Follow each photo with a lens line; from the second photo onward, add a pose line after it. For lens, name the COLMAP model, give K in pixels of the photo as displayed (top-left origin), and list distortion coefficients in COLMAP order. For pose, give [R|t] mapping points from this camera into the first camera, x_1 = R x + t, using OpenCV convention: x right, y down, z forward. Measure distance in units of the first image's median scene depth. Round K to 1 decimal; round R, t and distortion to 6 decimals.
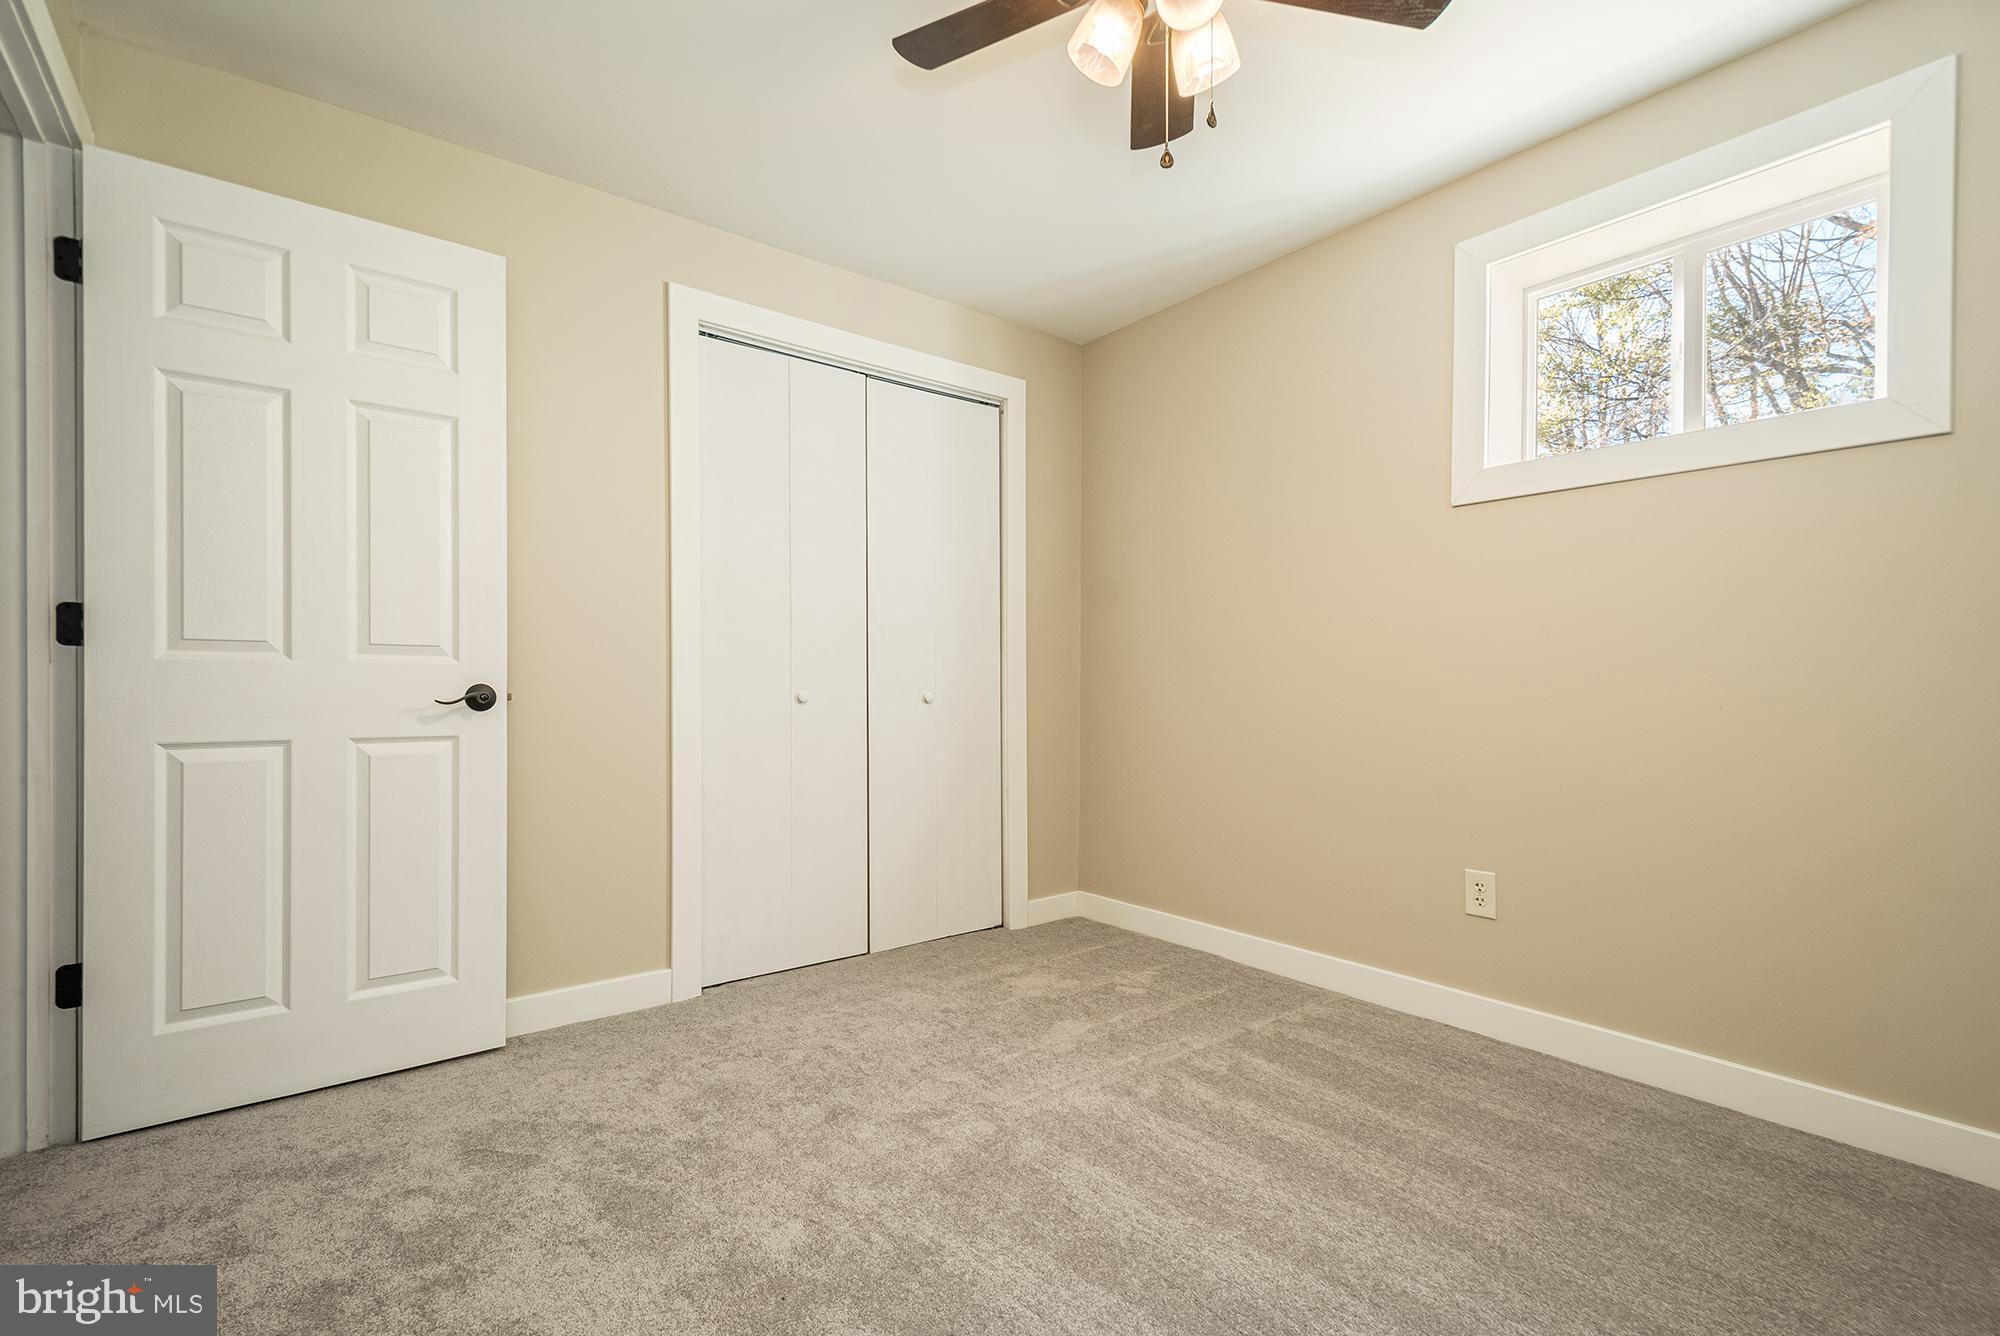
lens RADIAL K [[895.0, 0, 997.3], [0, 895.0, 685.5], [0, 0, 1]] dist [-0.002056, -0.000898]
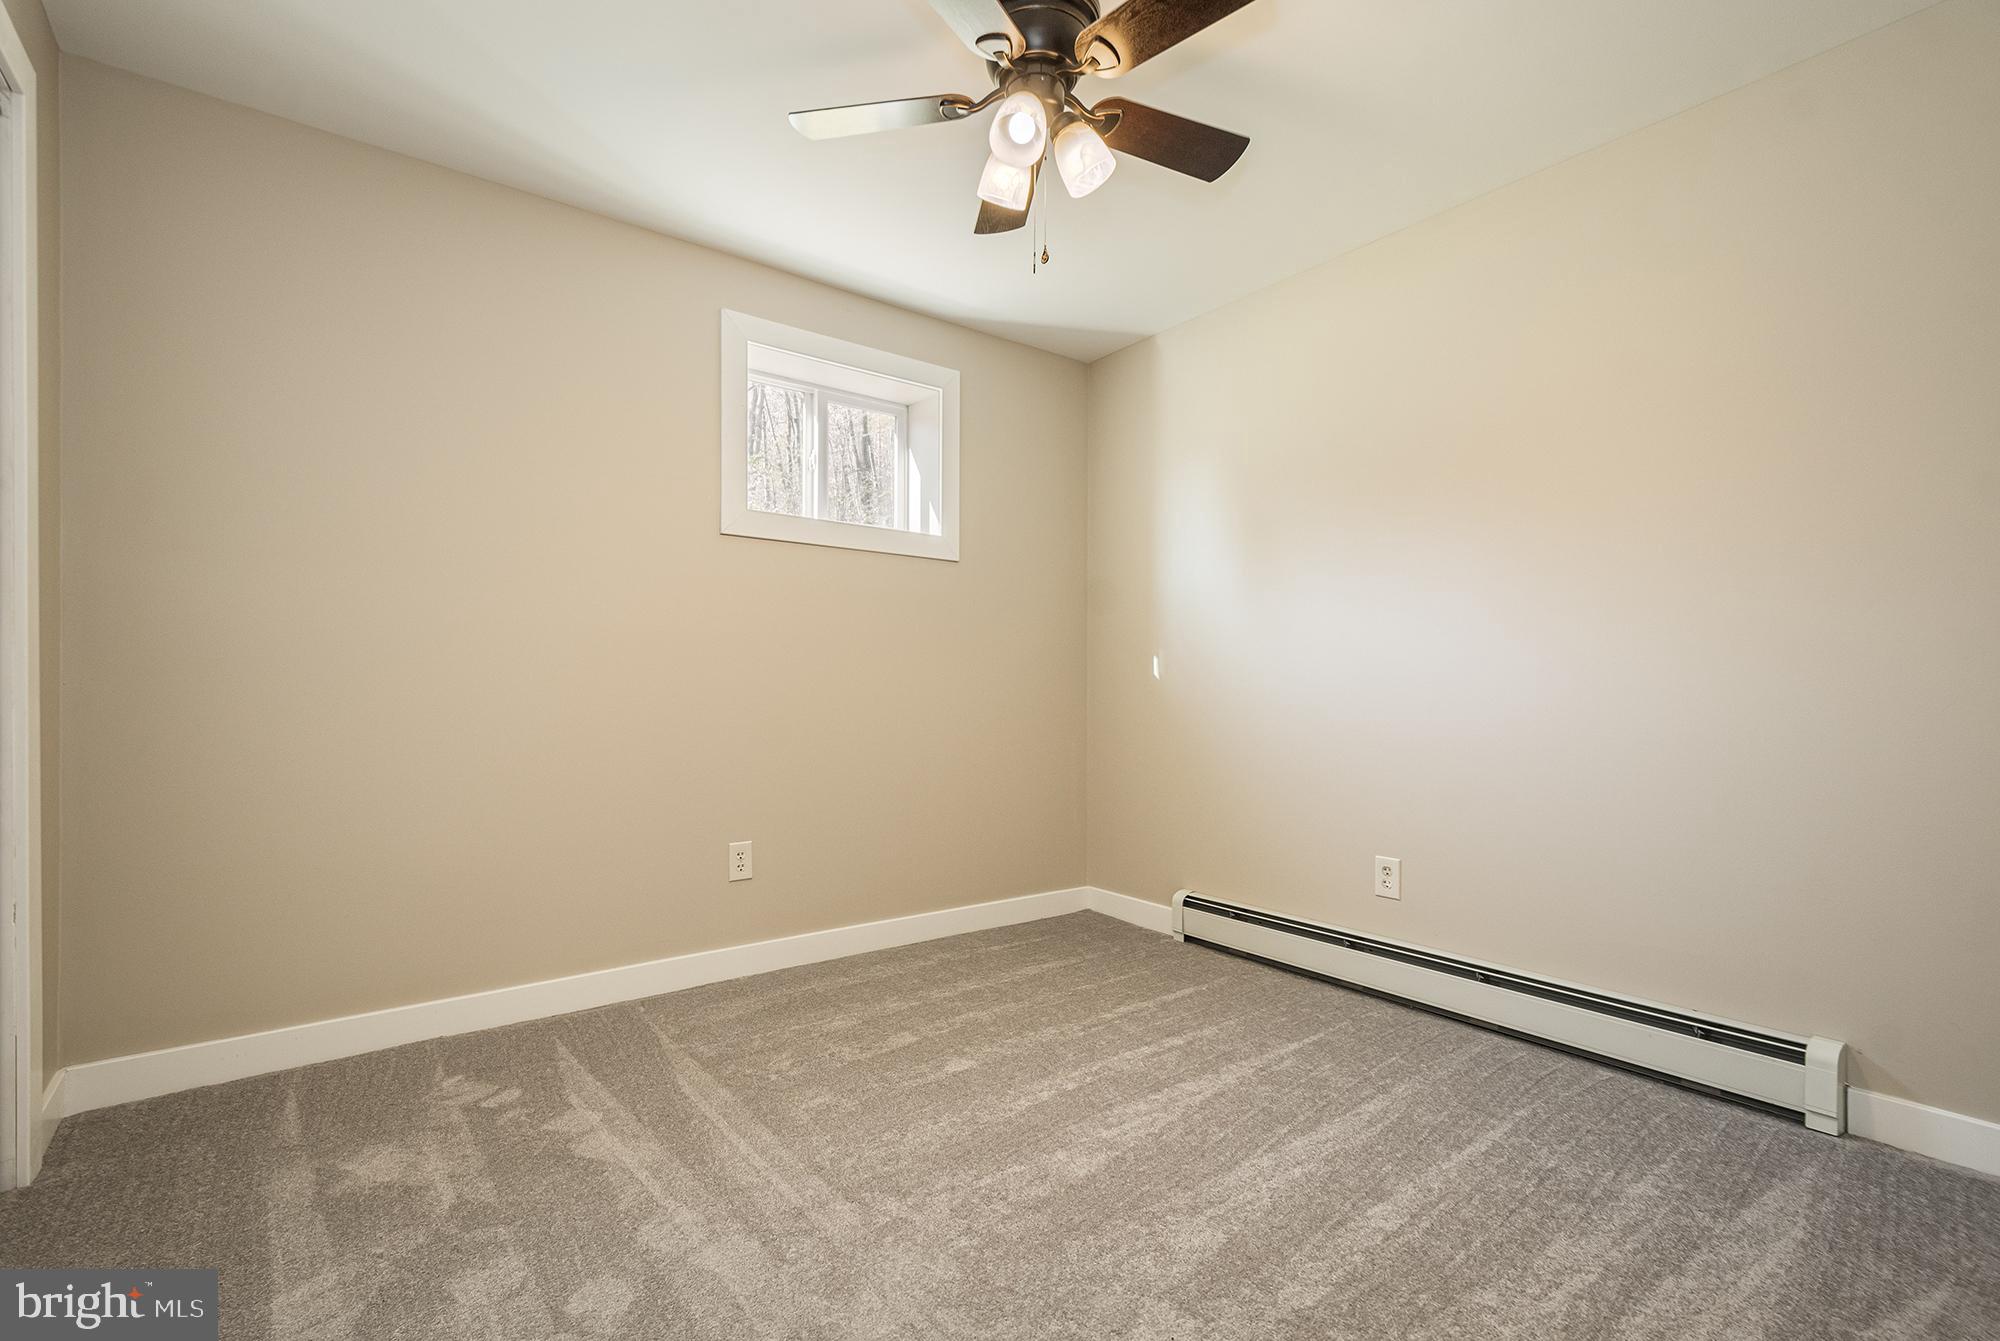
lens RADIAL K [[895.0, 0, 997.3], [0, 895.0, 688.0], [0, 0, 1]] dist [-0.002056, -0.000898]
pose [[0.001300, -0.011104, 0.999938, -0.651911], [-0.008284, 0.999904, 0.011114, -0.016926], [-0.999965, -0.008298, 0.001208, 0.639818]]
